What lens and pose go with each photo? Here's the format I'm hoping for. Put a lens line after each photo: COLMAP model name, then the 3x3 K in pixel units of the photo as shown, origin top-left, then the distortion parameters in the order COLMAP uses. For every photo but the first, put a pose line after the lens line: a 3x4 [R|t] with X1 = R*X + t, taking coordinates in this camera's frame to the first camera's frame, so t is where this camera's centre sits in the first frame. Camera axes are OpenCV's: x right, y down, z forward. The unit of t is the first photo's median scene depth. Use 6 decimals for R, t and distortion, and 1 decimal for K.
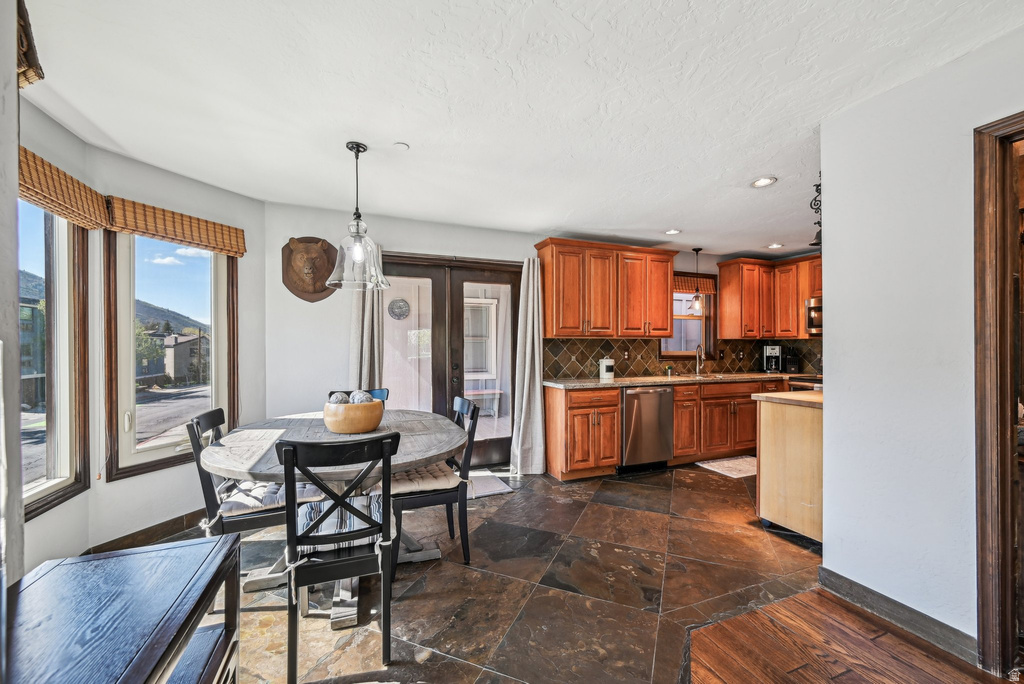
lens RADIAL K [[404.4, 0, 514.9], [0, 404.4, 346.7], [0, 0, 1]] dist [-0.001307, 0.000569]
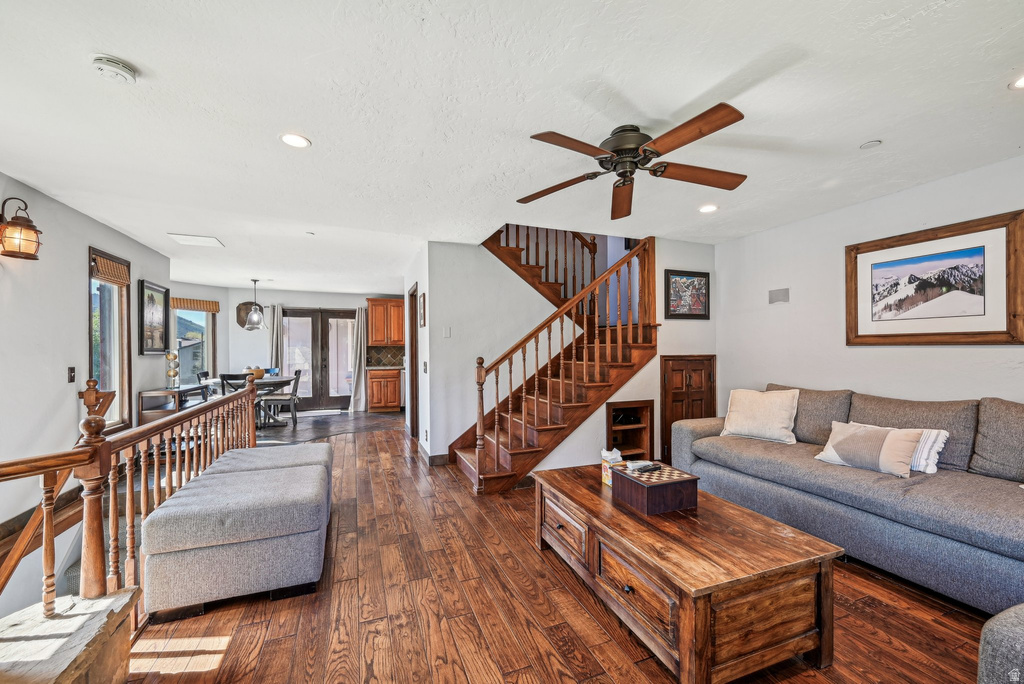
lens RADIAL K [[404.4, 0, 514.5], [0, 404.4, 350.8], [0, 0, 1]] dist [-0.001307, 0.000569]
pose [[0.999981, -0.002574, -0.005603, 0.826225], [0.002587, 0.999994, 0.002257, 0.000812], [0.005597, -0.002271, 0.999982, -1.046842]]
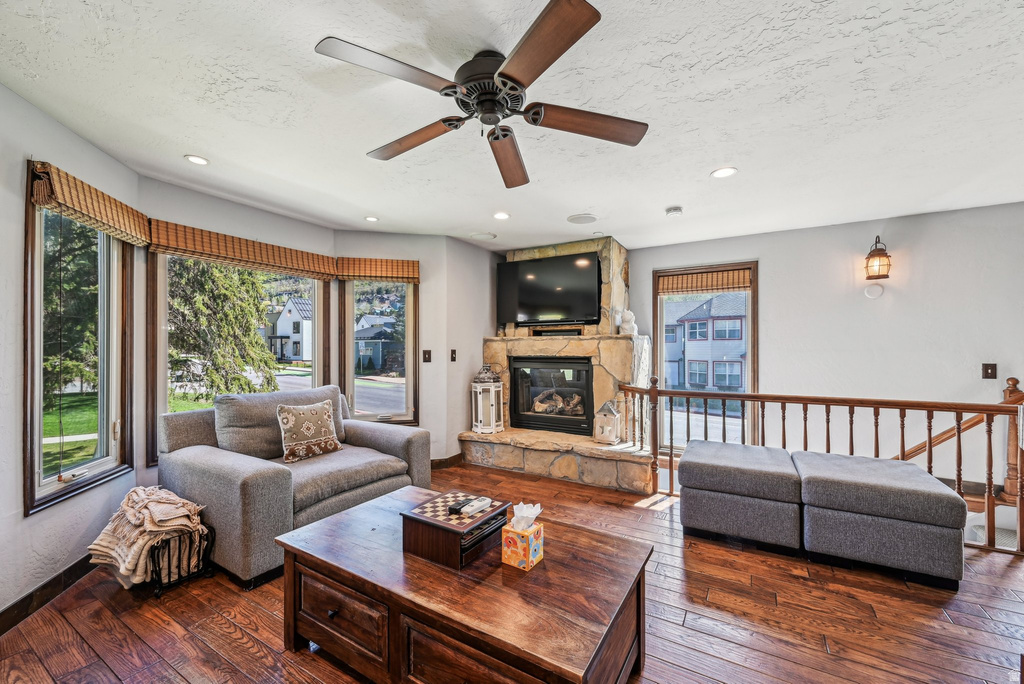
lens RADIAL K [[404.4, 0, 521.0], [0, 404.4, 343.7], [0, 0, 1]] dist [-0.001307, 0.000569]
pose [[-0.785724, -0.003039, -0.618570, 1.192074], [0.003410, 0.999951, -0.009244, -0.002325], [0.618568, -0.009373, -0.785675, -0.188255]]
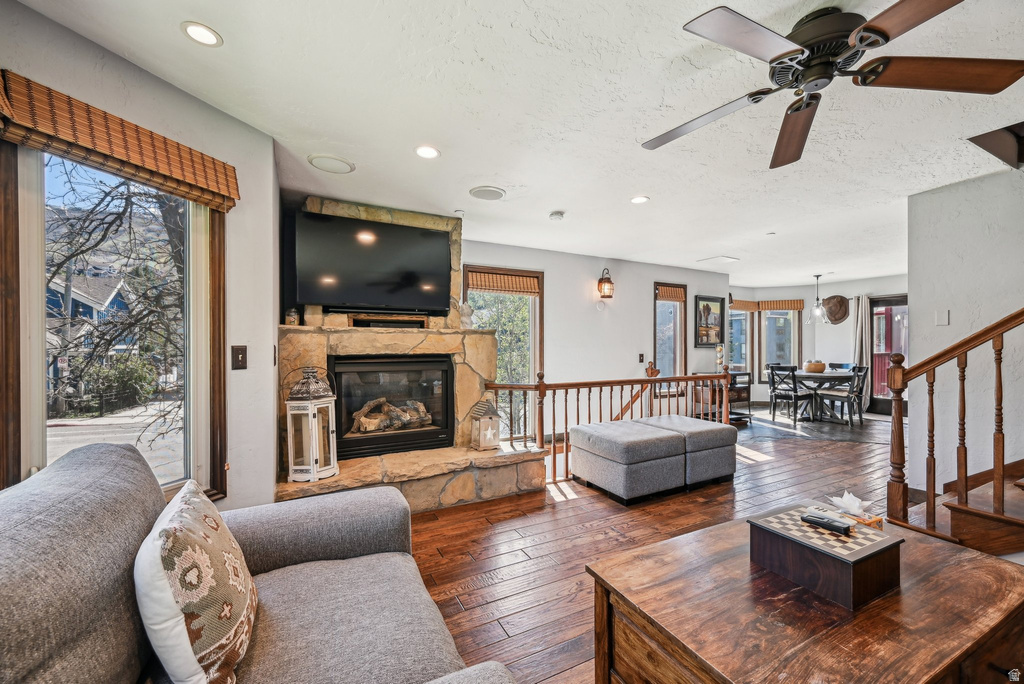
lens RADIAL K [[404.4, 0, 513.7], [0, 404.4, 346.2], [0, 0, 1]] dist [-0.001307, 0.000569]
pose [[0.094416, 0.000910, -0.995532, 1.302150], [0.000778, 0.999999, 0.000987, 0.004063], [0.995533, -0.000868, 0.094415, -0.822182]]
